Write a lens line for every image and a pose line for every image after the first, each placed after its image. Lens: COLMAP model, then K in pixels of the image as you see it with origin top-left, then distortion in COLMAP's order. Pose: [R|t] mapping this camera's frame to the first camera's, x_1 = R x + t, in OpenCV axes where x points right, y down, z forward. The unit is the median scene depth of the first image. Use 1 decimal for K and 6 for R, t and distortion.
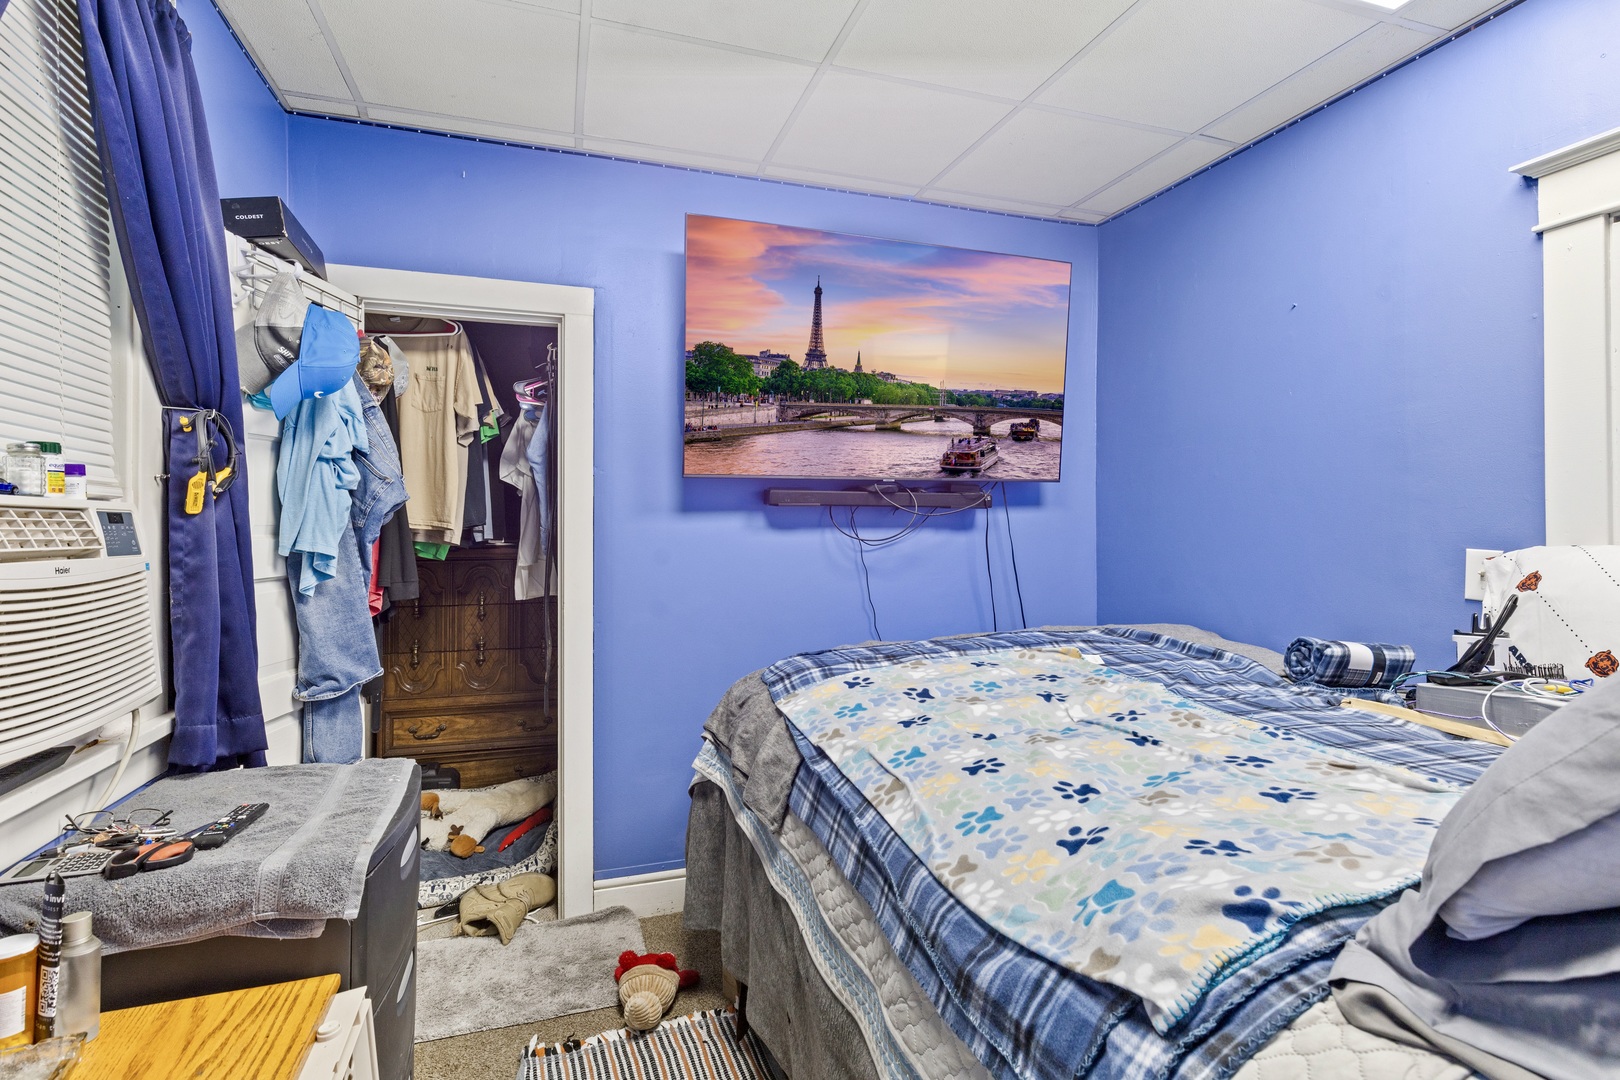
lens RADIAL K [[769.8, 0, 815.8], [0, 769.8, 529.8], [0, 0, 1]] dist [0.001388, -0.000218]
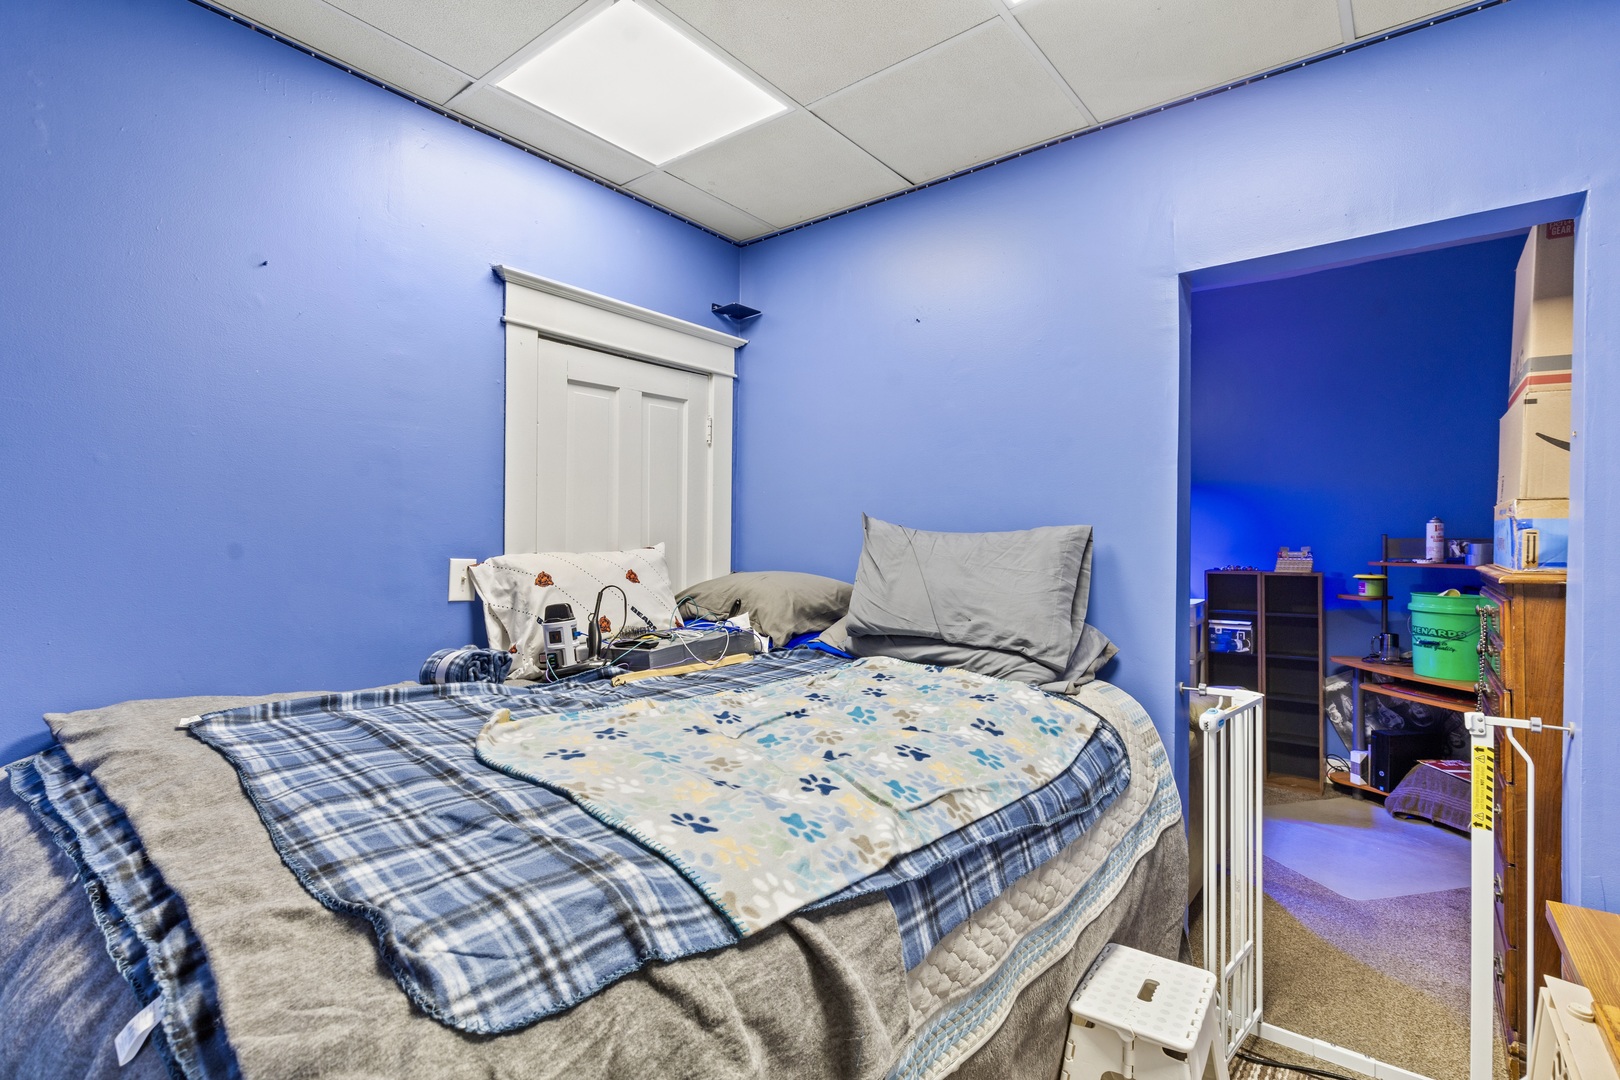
lens RADIAL K [[769.8, 0, 818.1], [0, 769.8, 540.9], [0, 0, 1]] dist [0.001388, -0.000218]
pose [[-0.556507, -0.010201, 0.830780, -0.601638], [-0.004763, 0.999947, 0.009088, -0.020033], [-0.830829, 0.001100, -0.556527, 1.593947]]
